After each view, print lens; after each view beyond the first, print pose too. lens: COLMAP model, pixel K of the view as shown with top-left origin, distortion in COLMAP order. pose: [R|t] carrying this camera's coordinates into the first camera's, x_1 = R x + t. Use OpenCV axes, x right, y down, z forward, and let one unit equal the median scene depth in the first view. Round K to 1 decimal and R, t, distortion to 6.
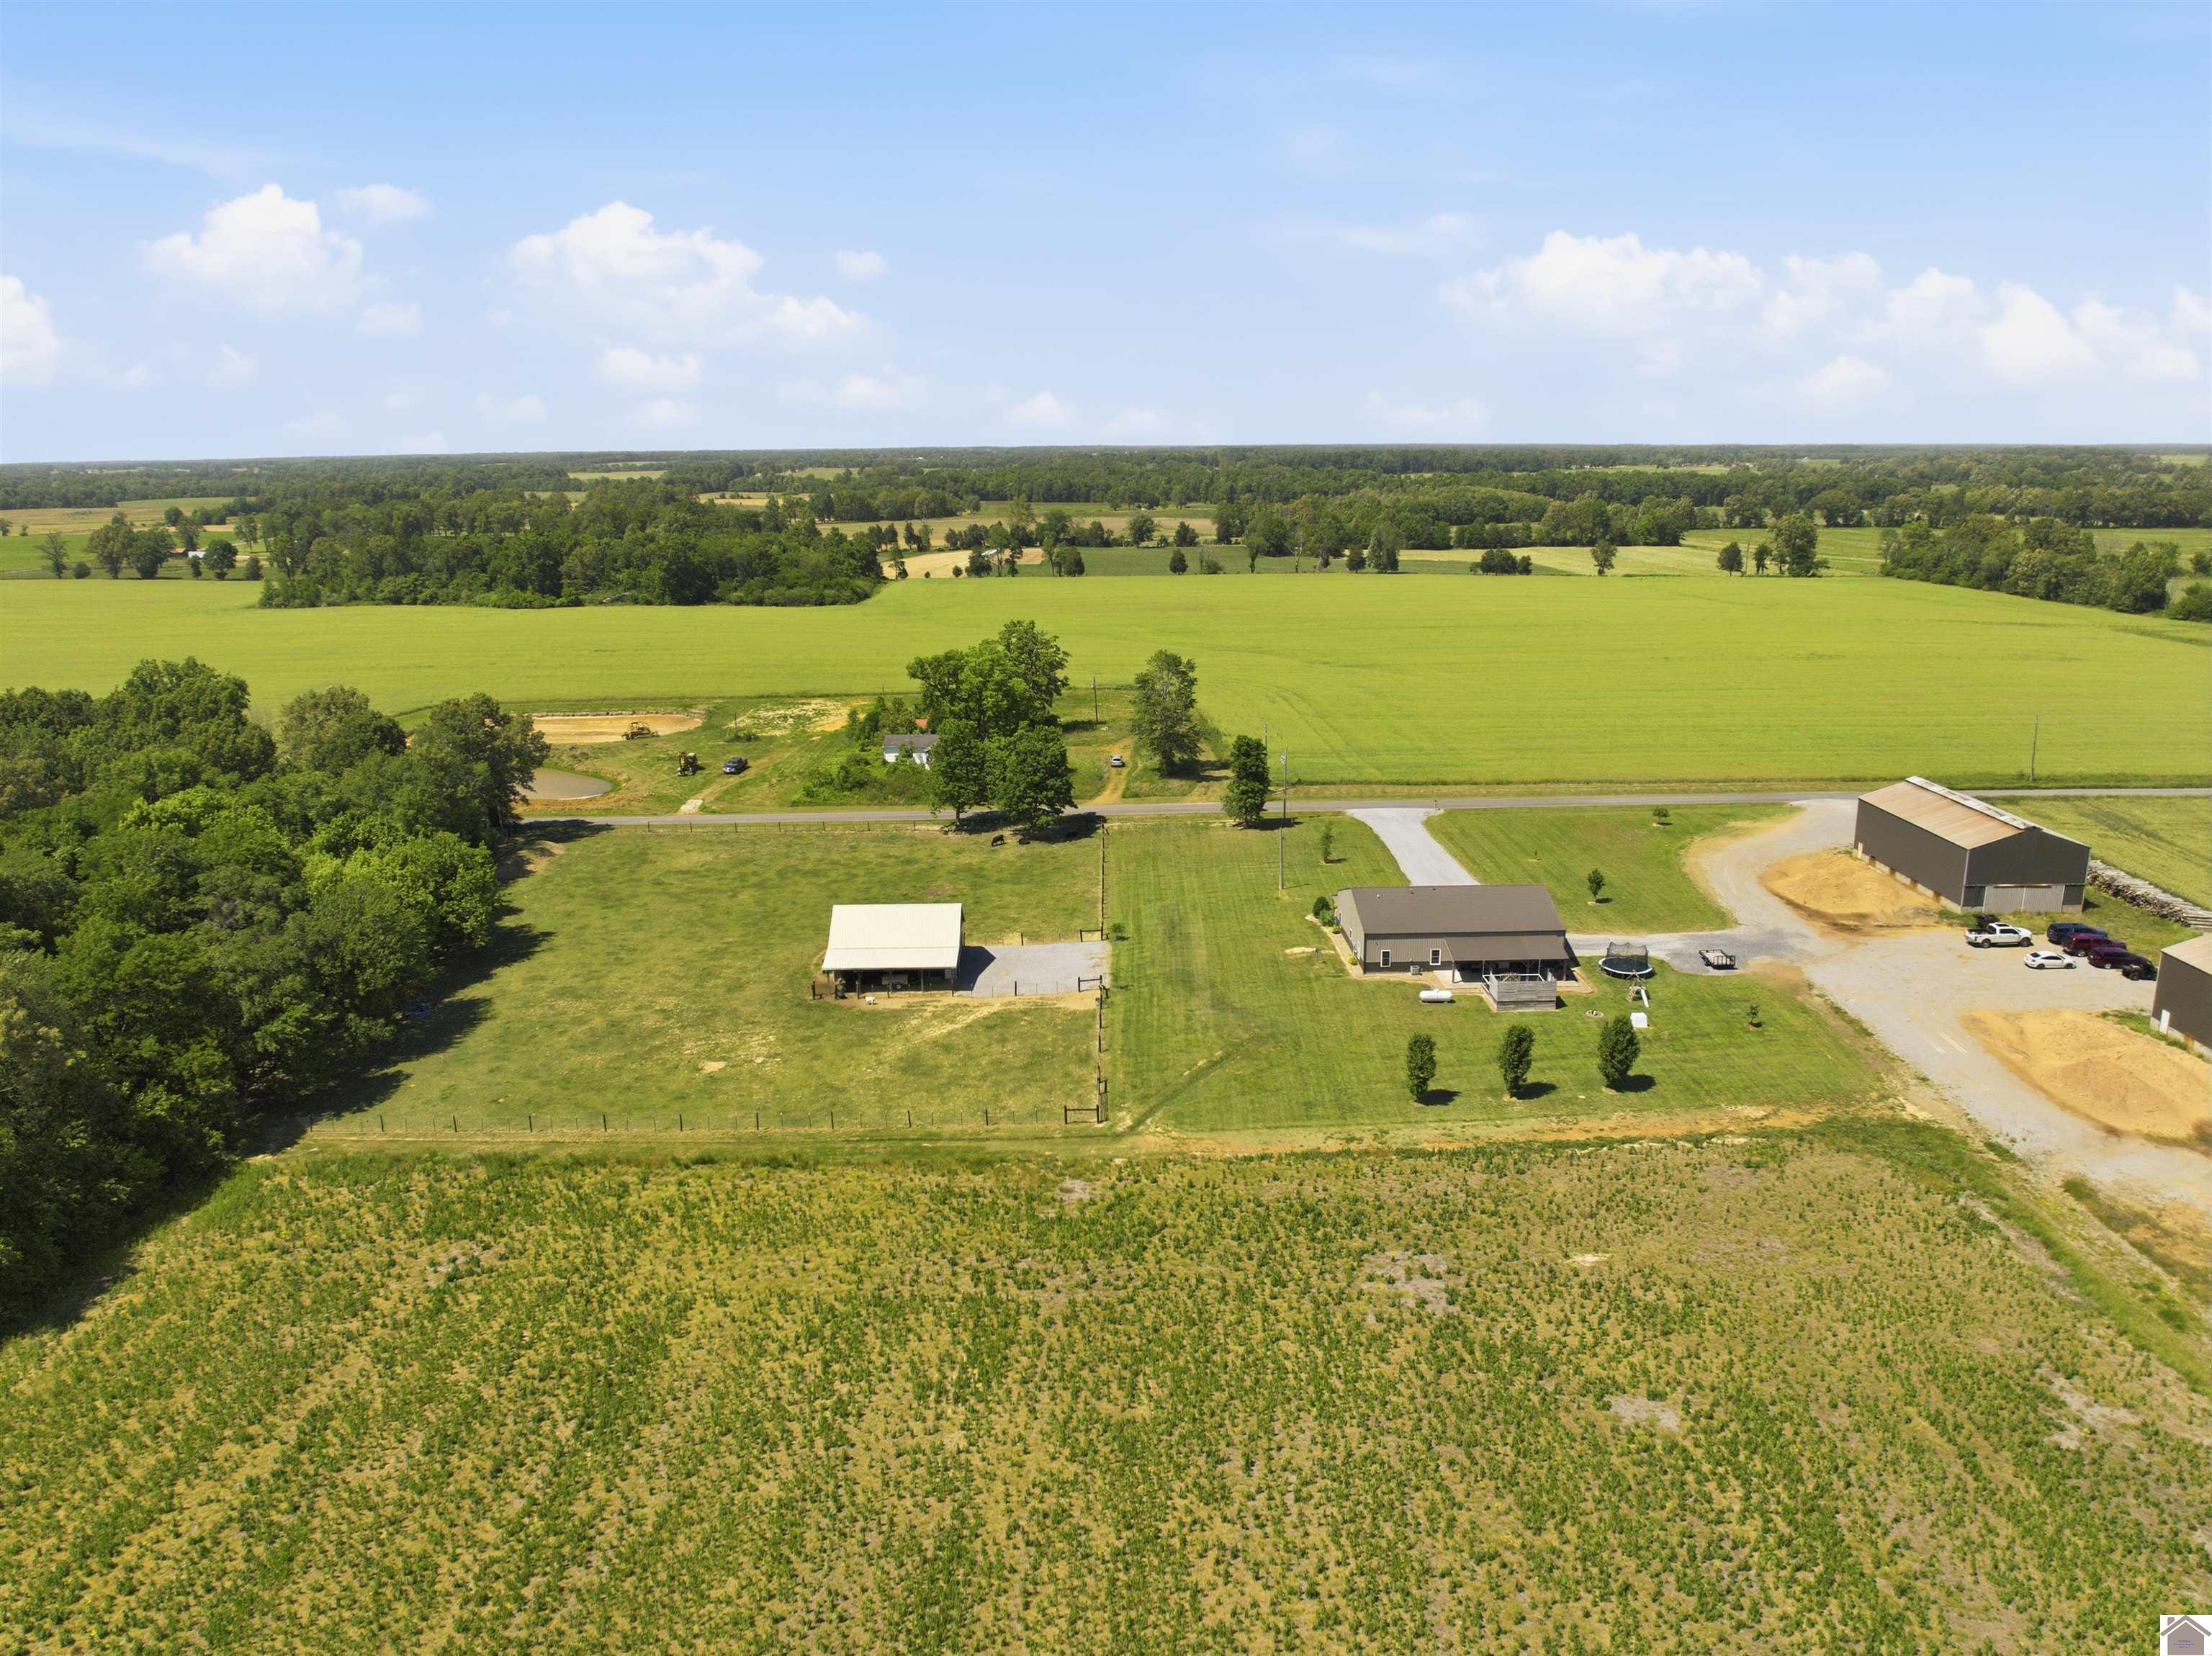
lens RADIAL K [[1557.5, 0, 1107.1], [0, 1557.5, 820.2], [0, 0, 1]] dist [-0.027107, -0.022826]
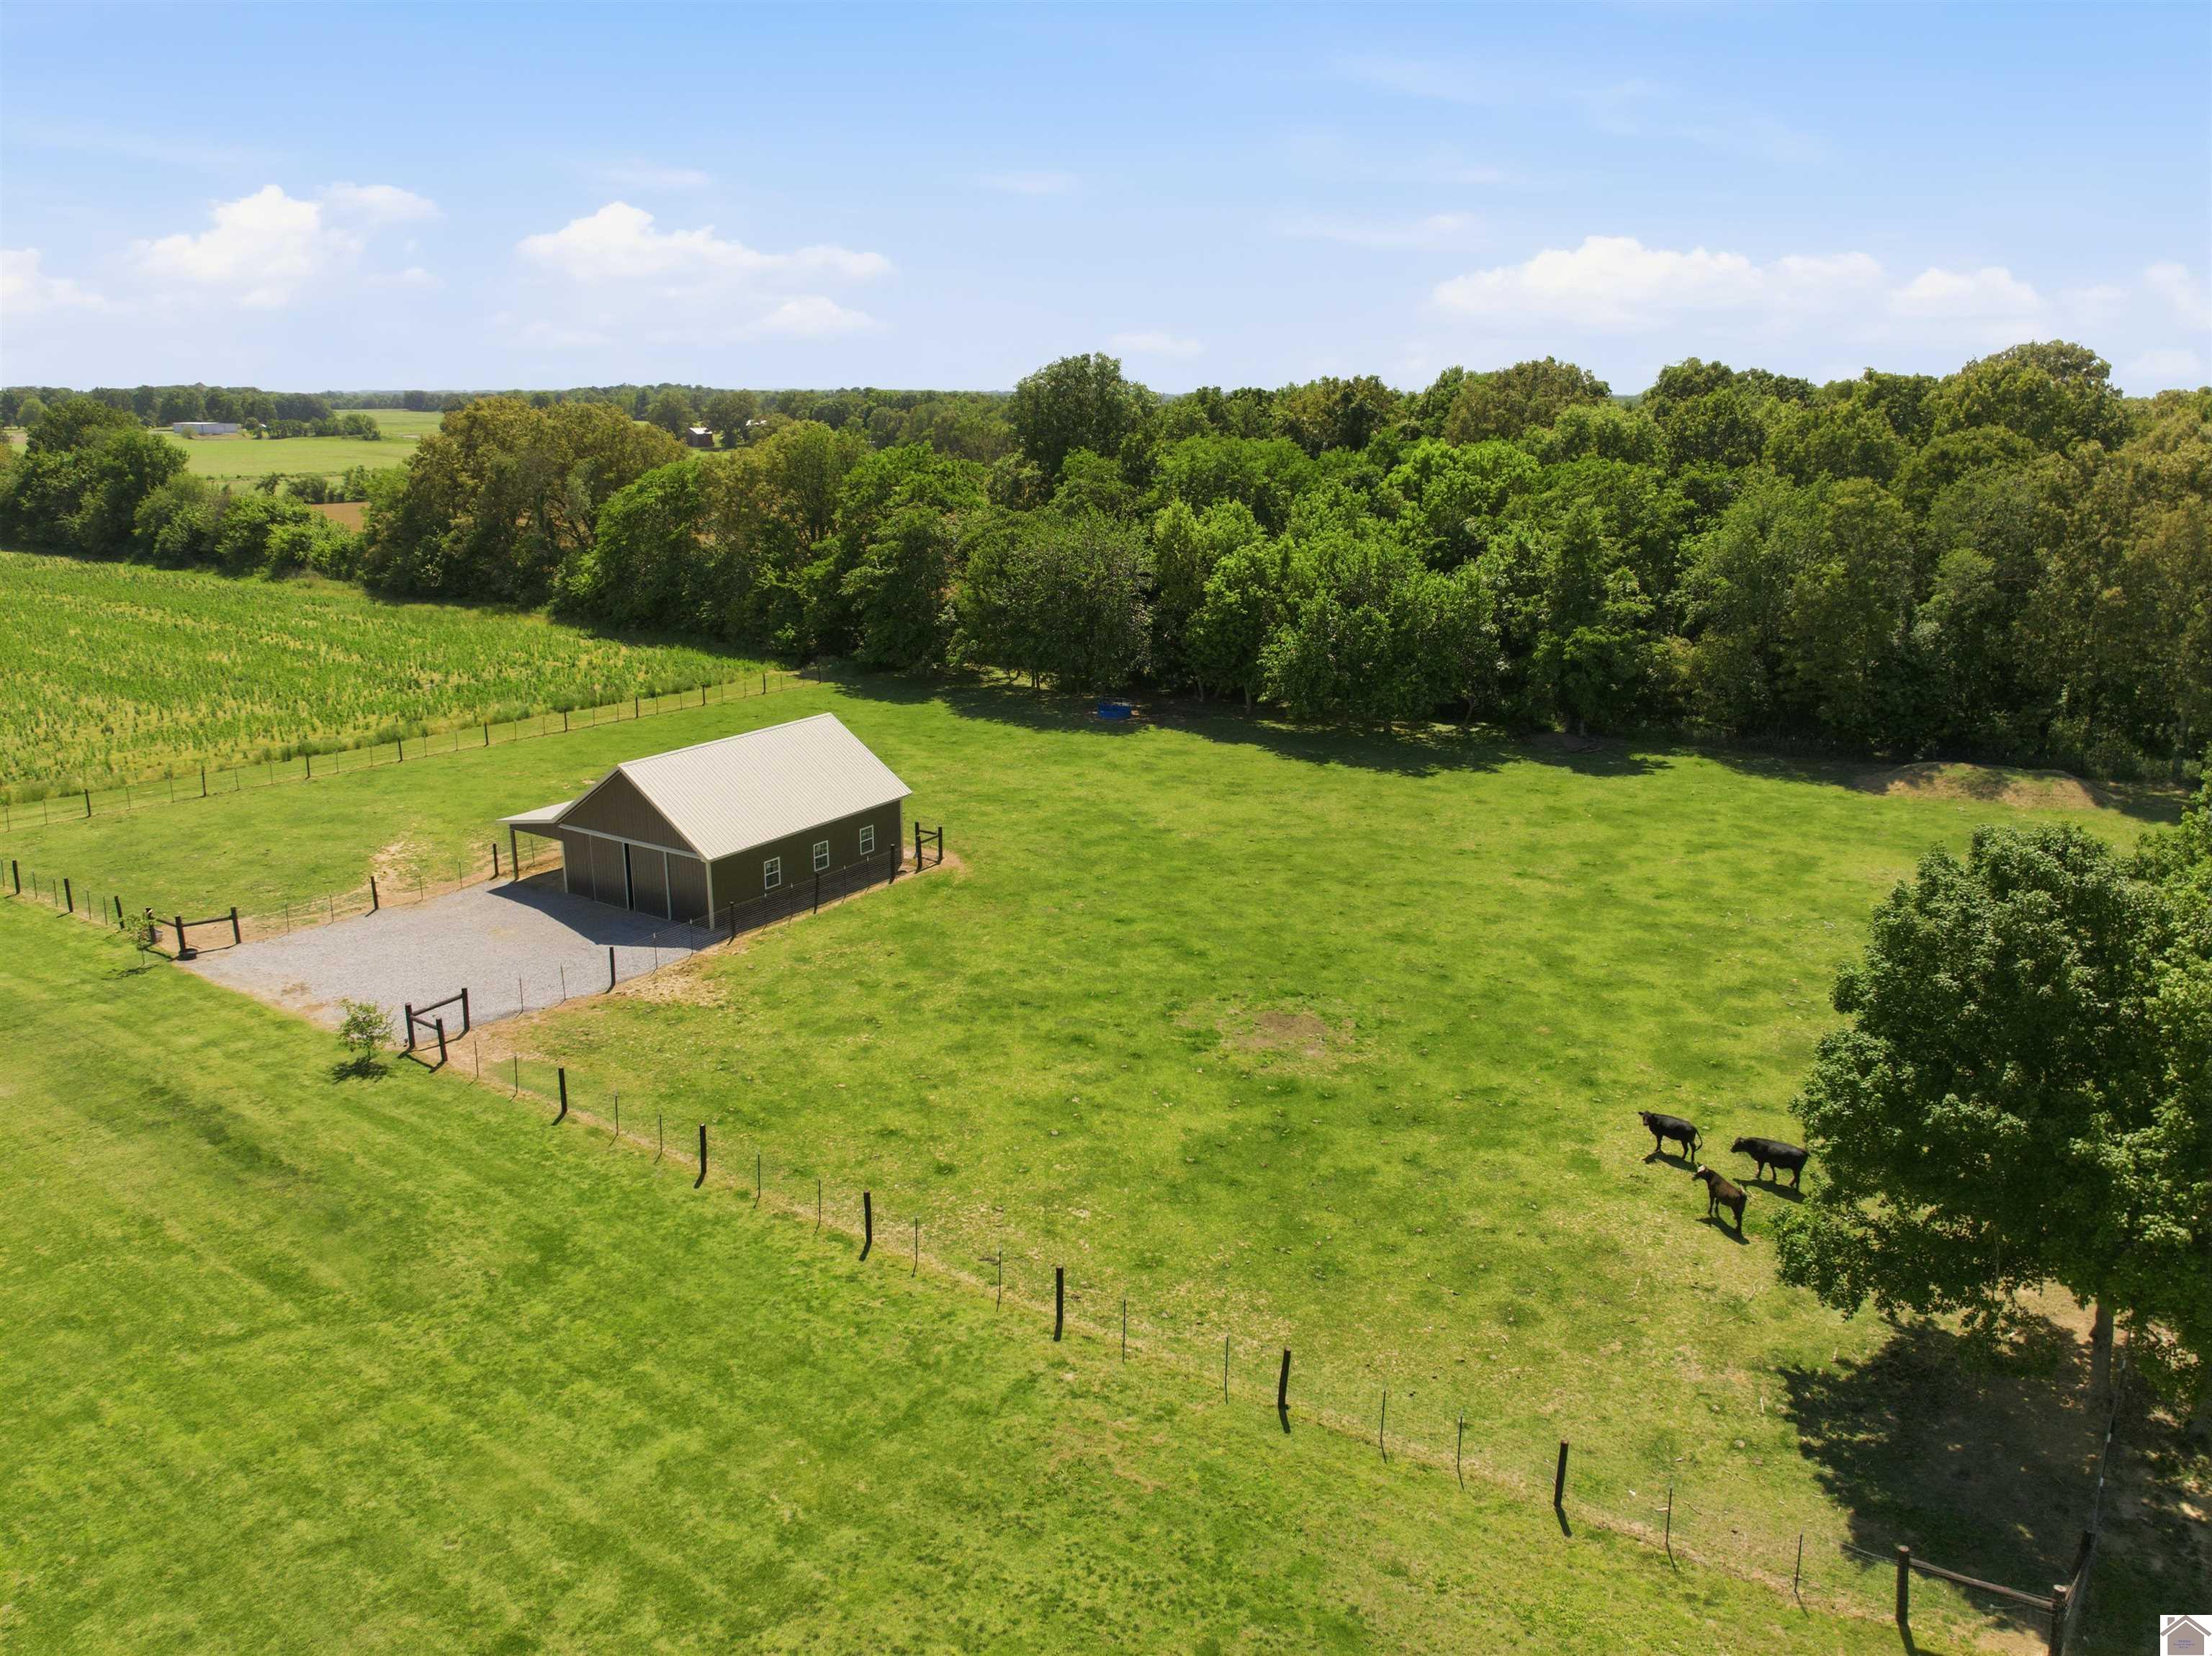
lens RADIAL K [[1557.5, 0, 1107.1], [0, 1557.5, 820.2], [0, 0, 1]] dist [-0.027107, -0.022826]
pose [[-0.555891, 0.227421, -0.799541, 0.177797], [-0.197929, 0.897970, 0.393031, -0.128829], [0.807347, 0.376735, -0.454160, 1.391350]]
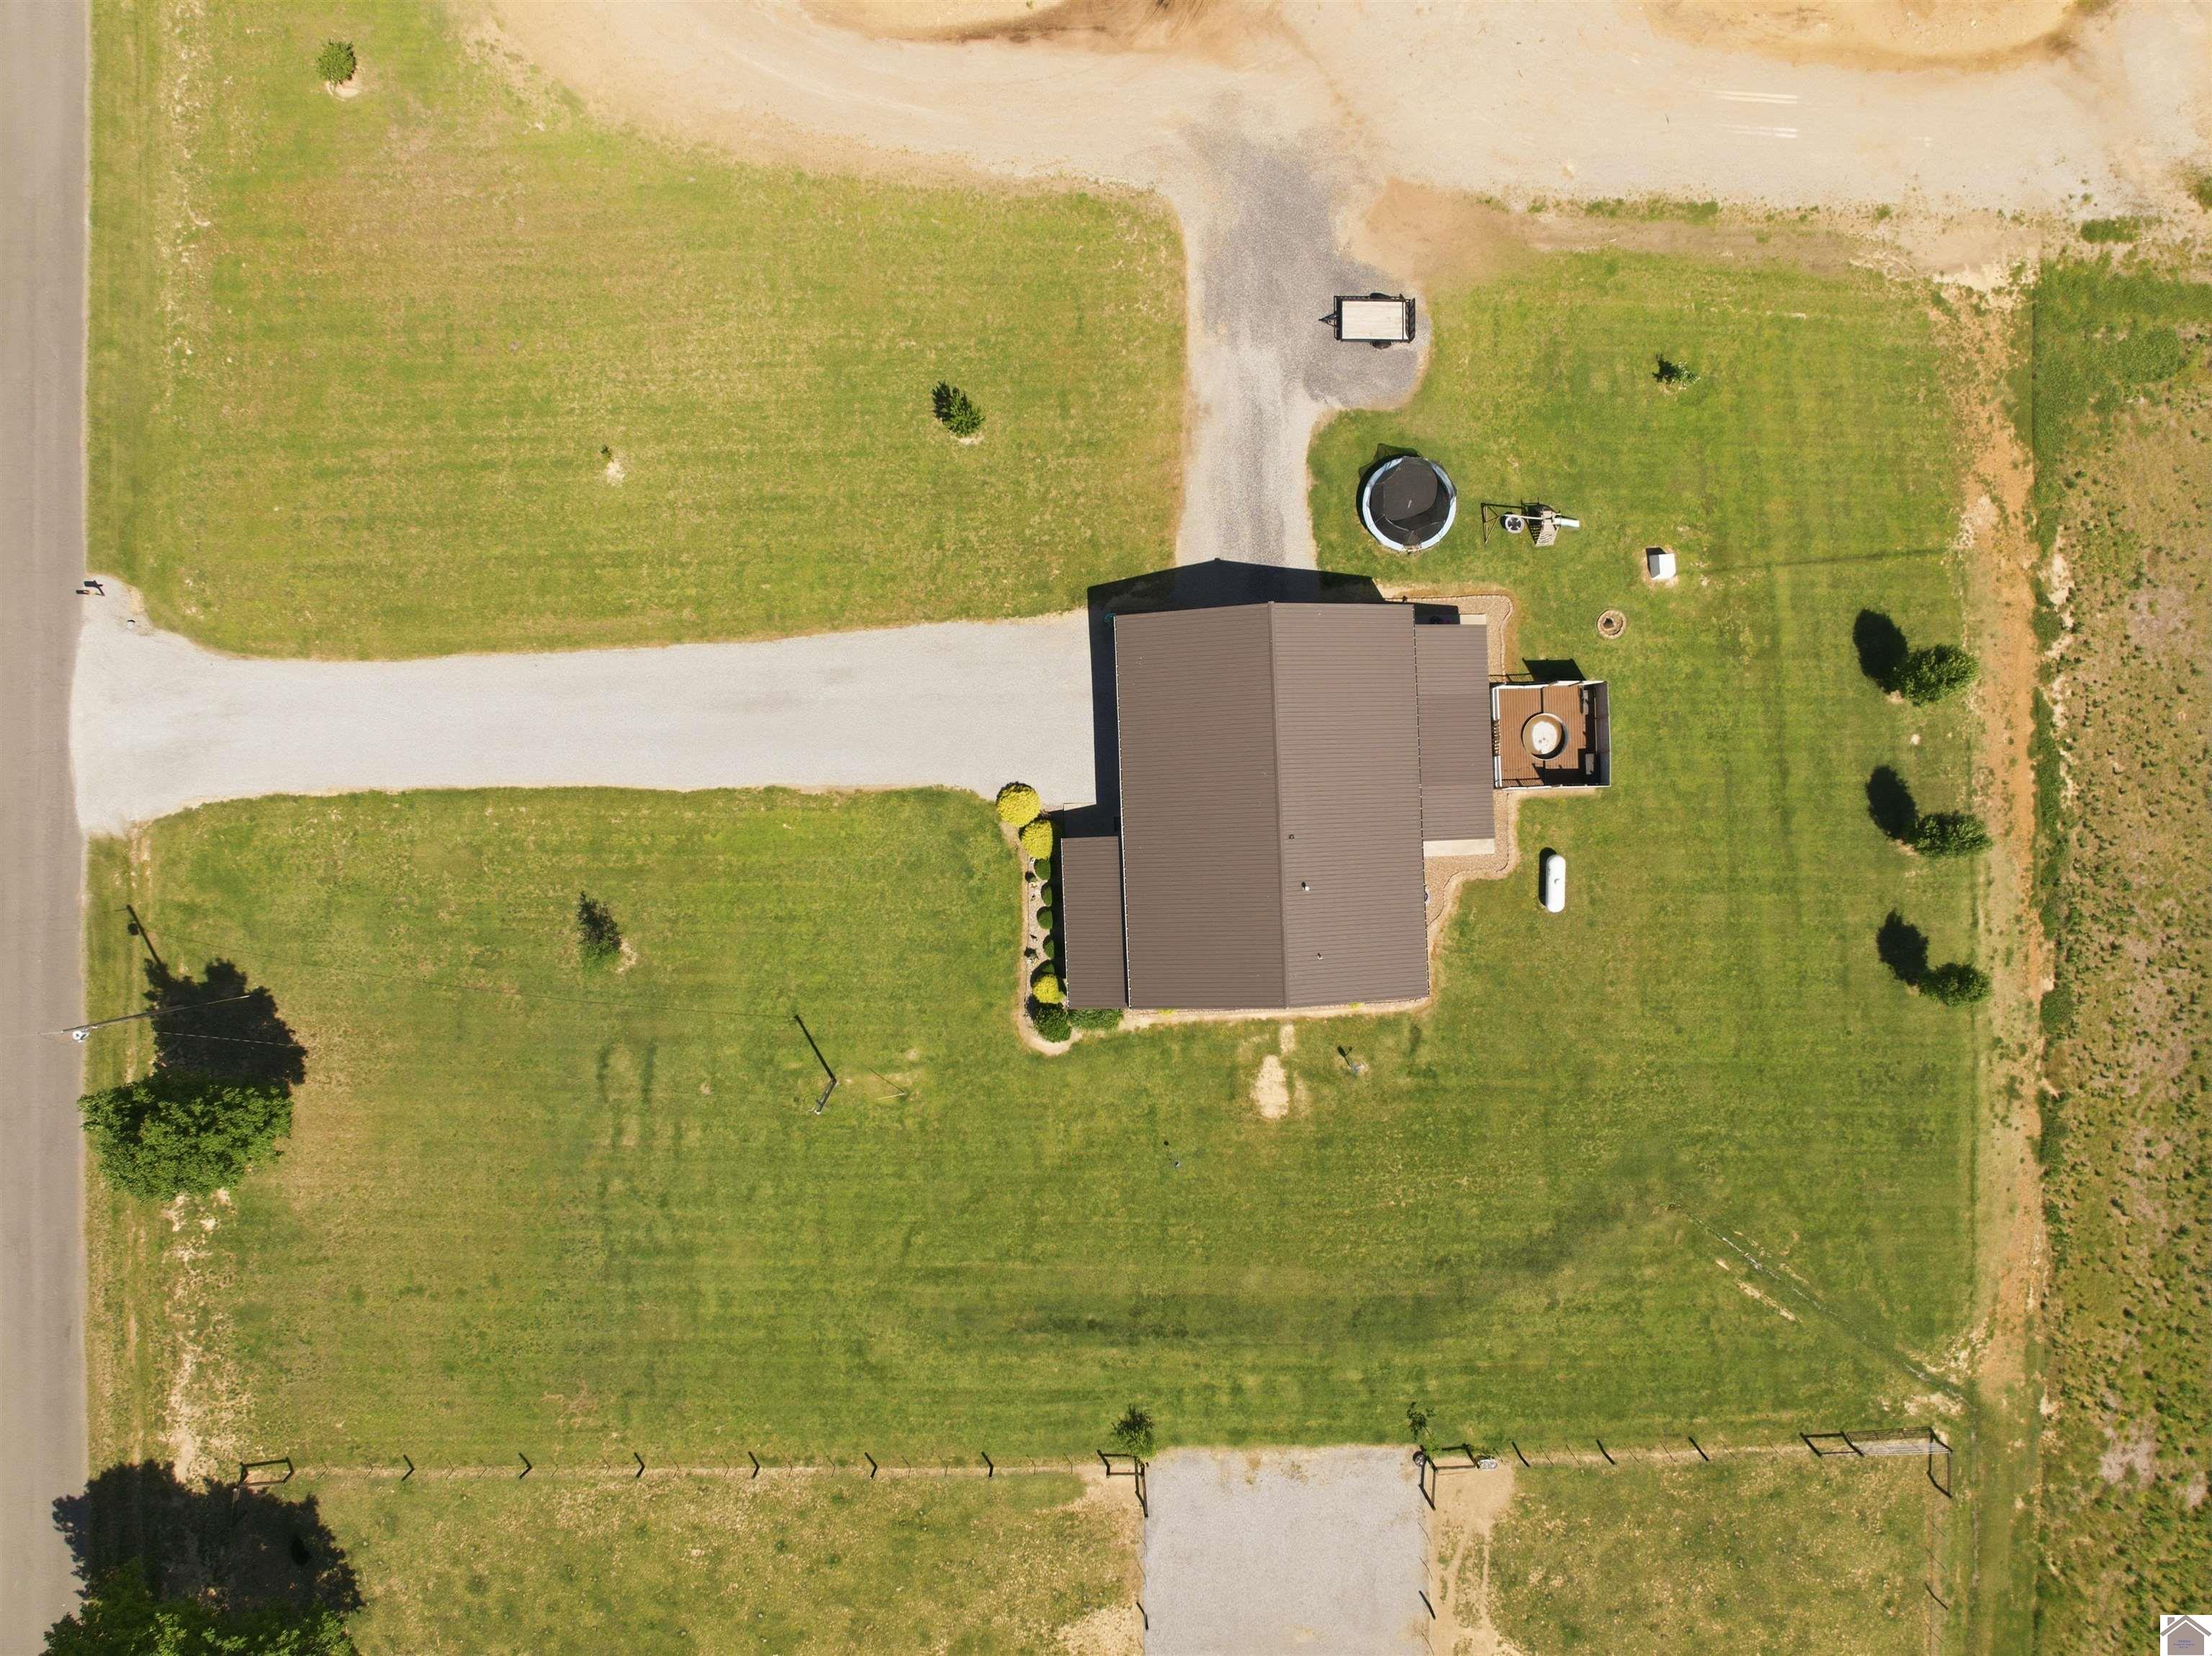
lens RADIAL K [[1562.9, 0, 1106.0], [0, 1562.9, 828.0], [0, 0, 1]] dist [-0.051747, 0.024818]
pose [[-0.007342, -0.999932, 0.009045, 0.222595], [0.210256, 0.007300, 0.977619, -0.468141], [-0.977619, 0.009079, 0.210189, 1.016316]]
